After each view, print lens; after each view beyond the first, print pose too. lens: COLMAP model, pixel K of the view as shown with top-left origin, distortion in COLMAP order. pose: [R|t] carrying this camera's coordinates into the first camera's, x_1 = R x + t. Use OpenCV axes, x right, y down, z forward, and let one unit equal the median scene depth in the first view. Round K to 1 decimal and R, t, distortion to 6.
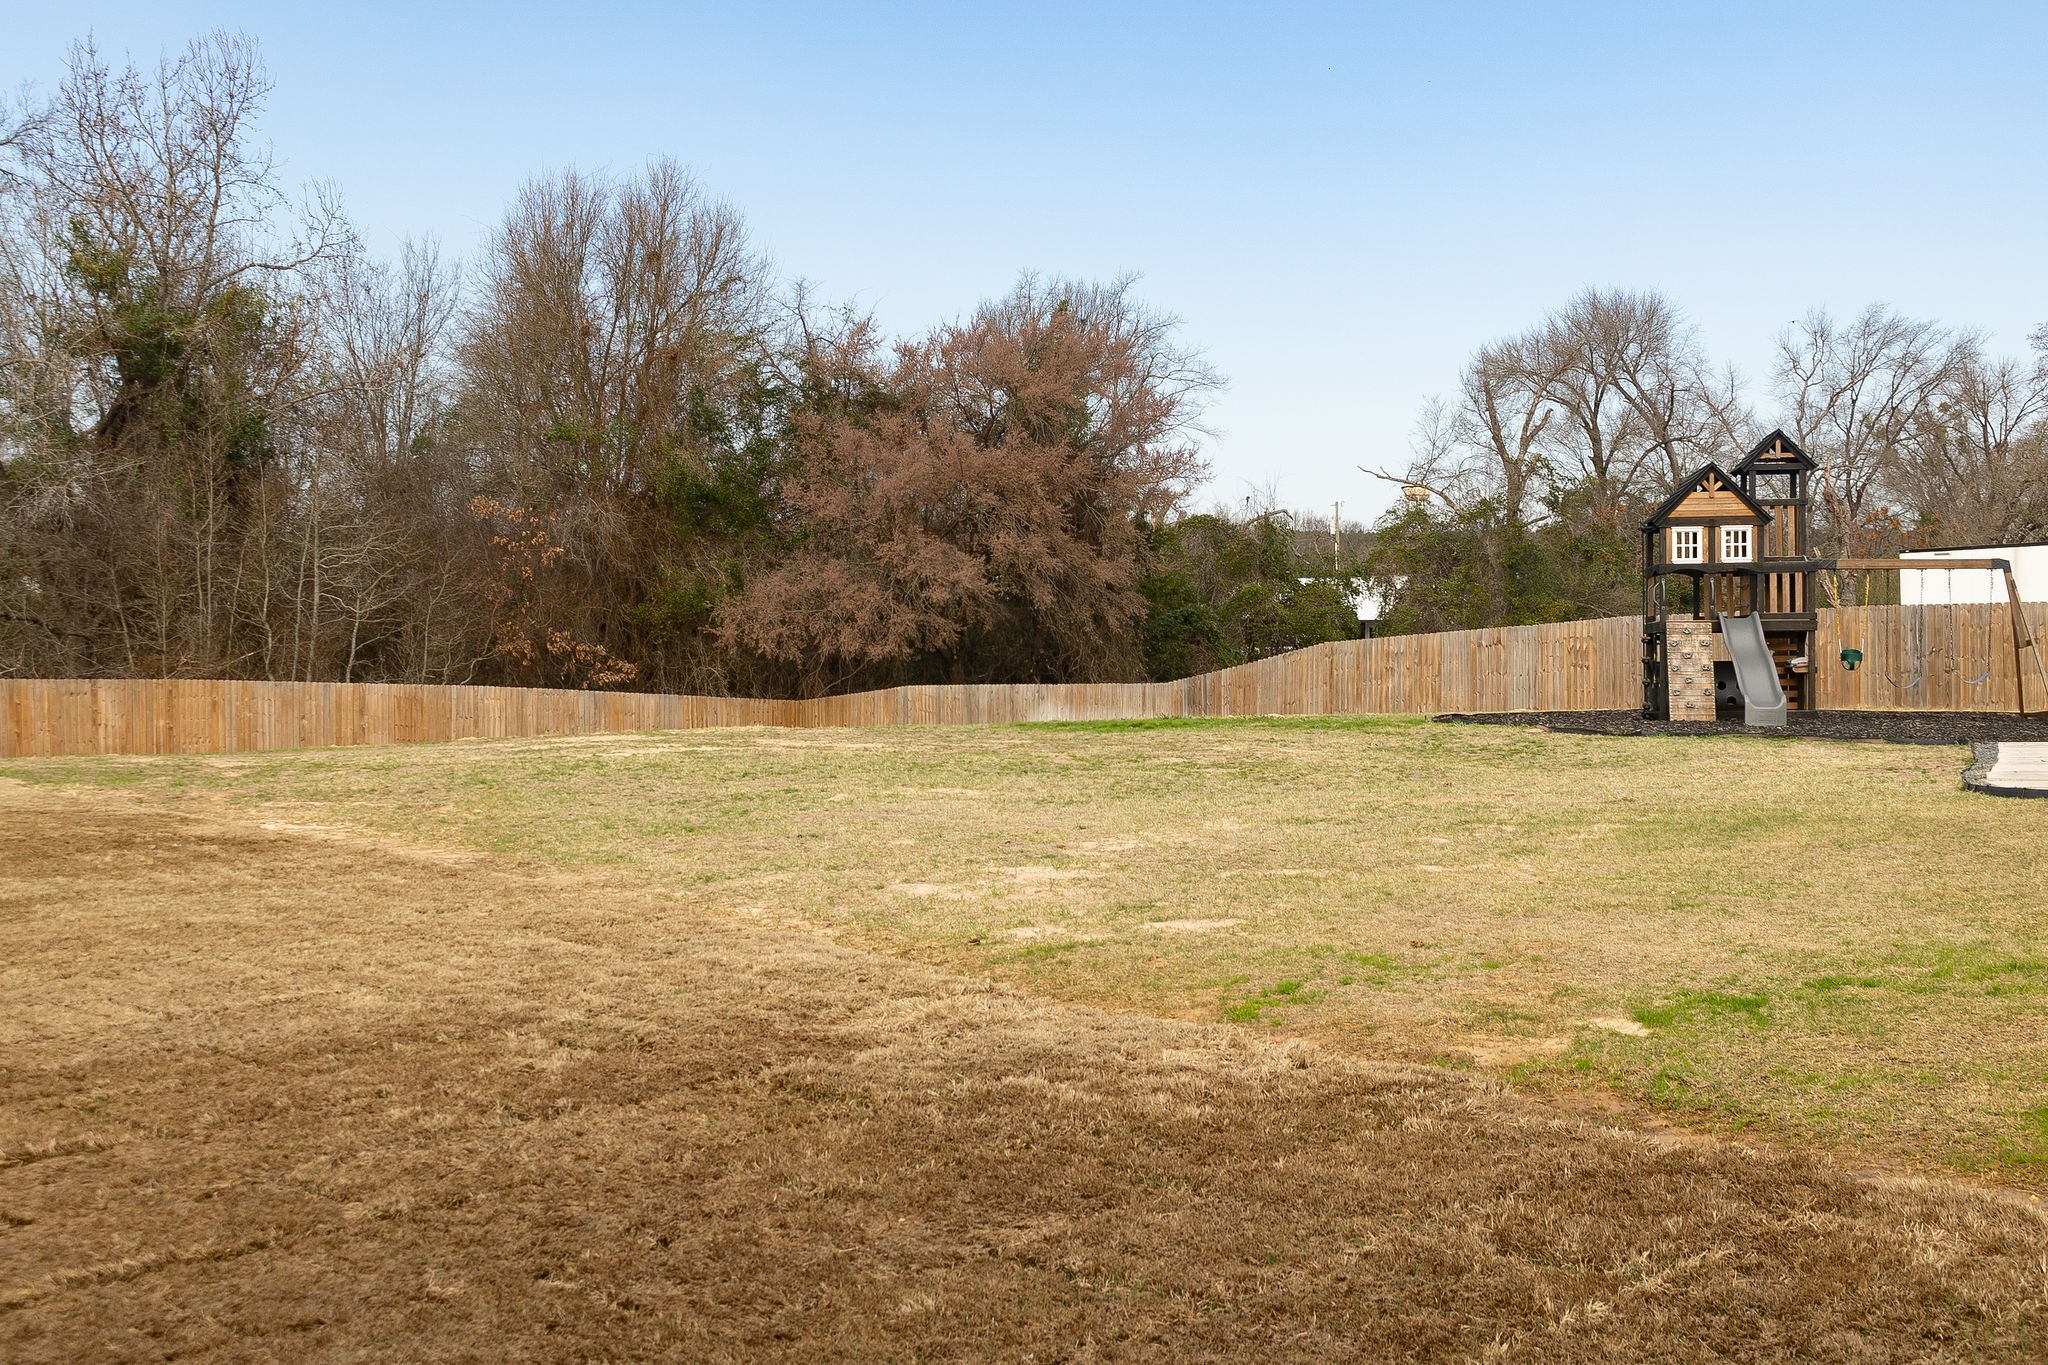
lens RADIAL K [[2322.7, 0, 996.2], [0, 2322.7, 691.5], [0, 0, 1]] dist [-0.017303, 0.047152]
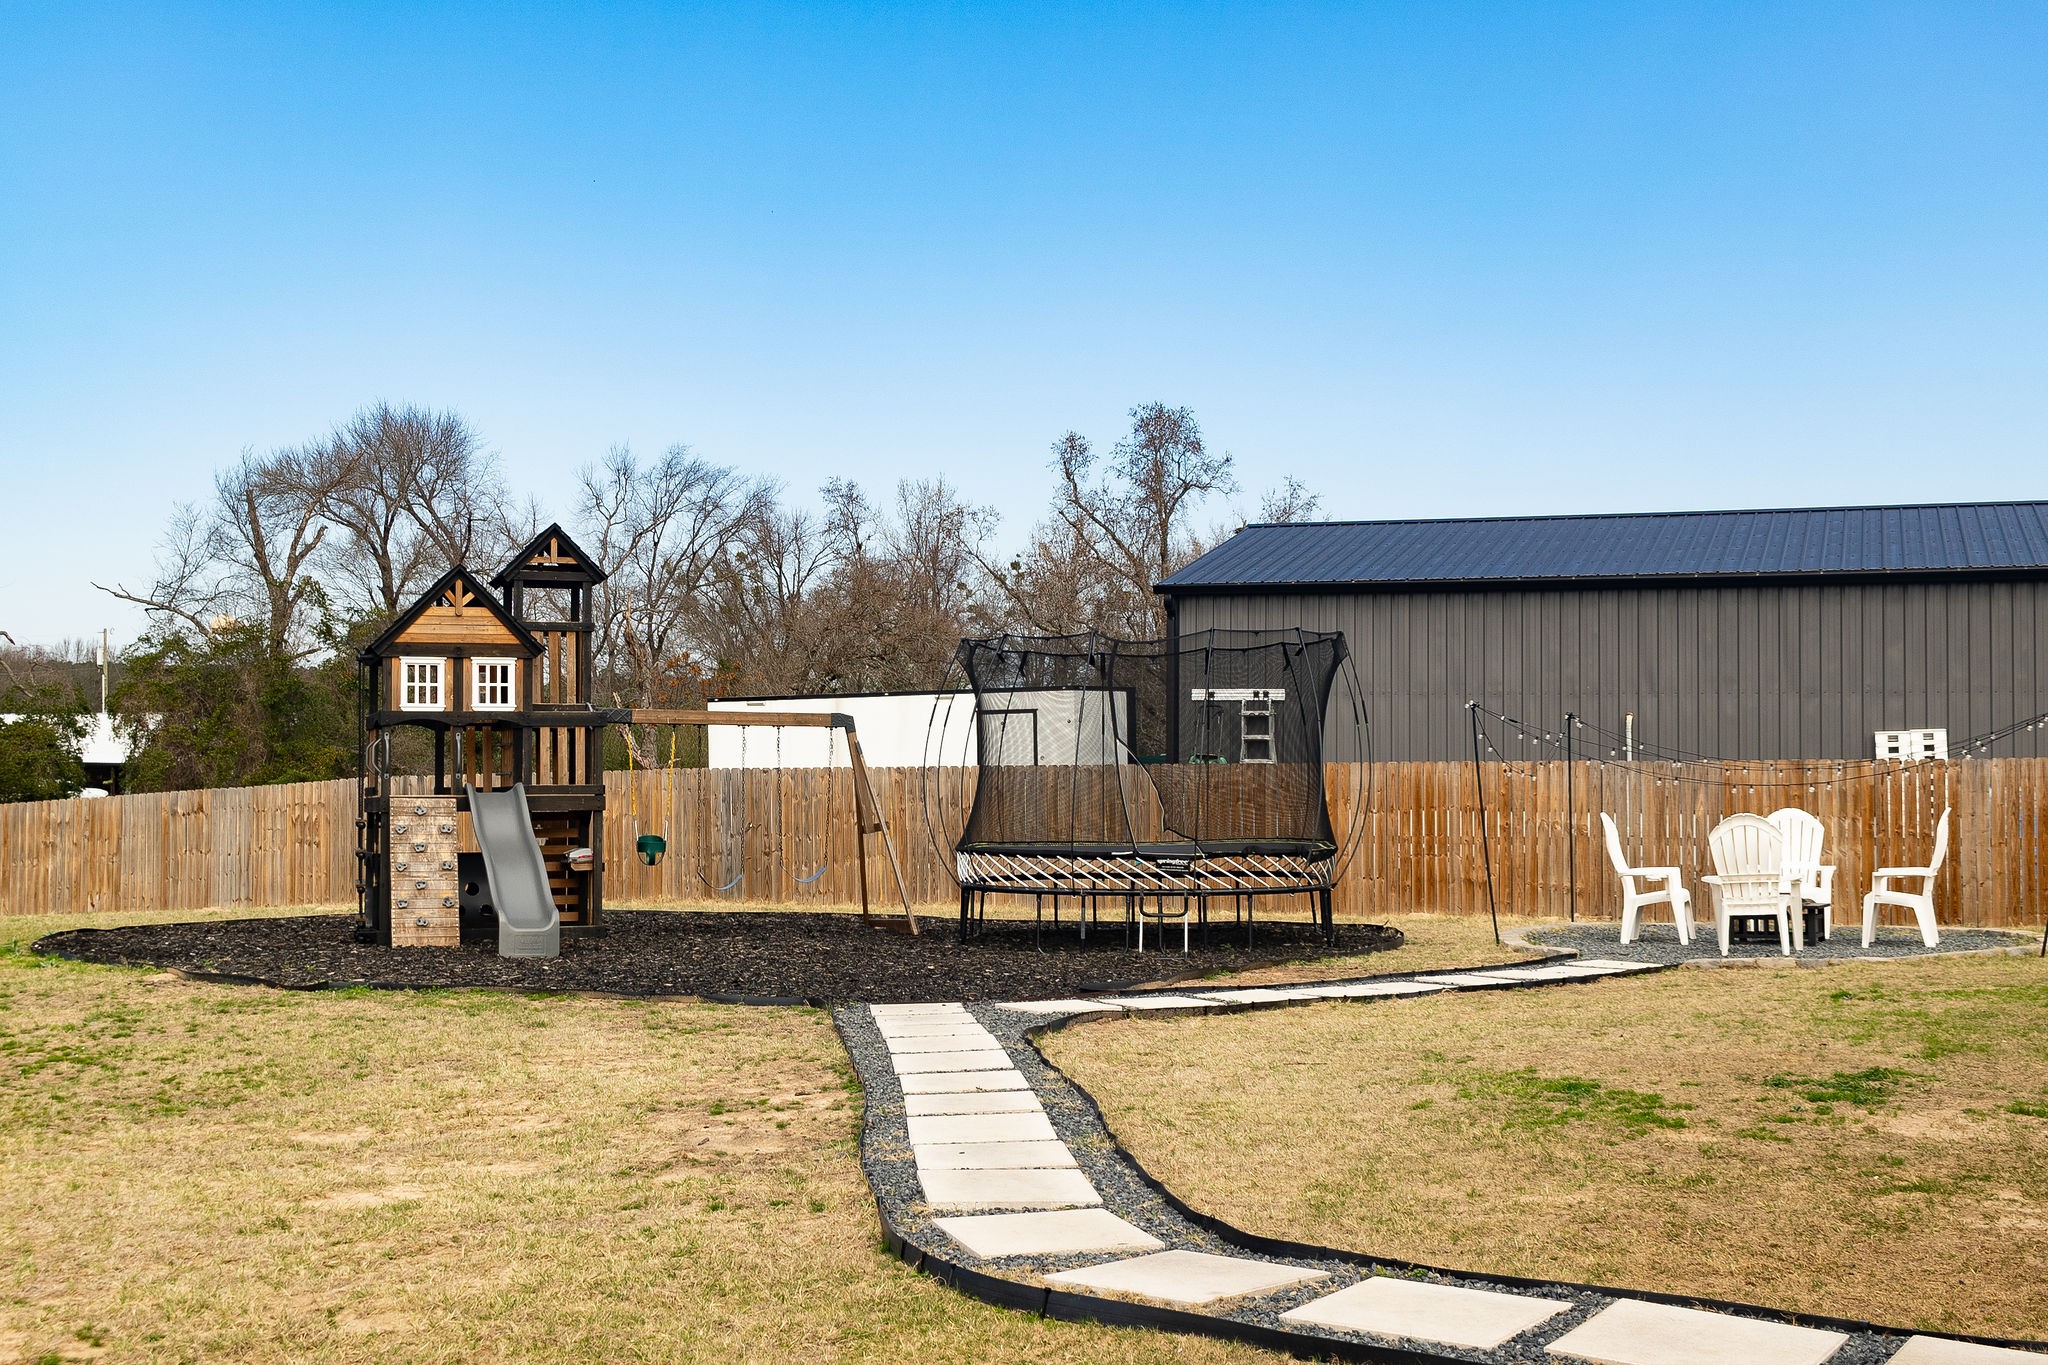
lens RADIAL K [[2322.7, 0, 996.2], [0, 2322.7, 691.5], [0, 0, 1]] dist [-0.017303, 0.047152]
pose [[0.877478, 0.025370, 0.478945, 0.045679], [0.003513, 0.998233, -0.059312, -0.007635], [-0.479604, 0.053728, 0.875839, 0.123622]]
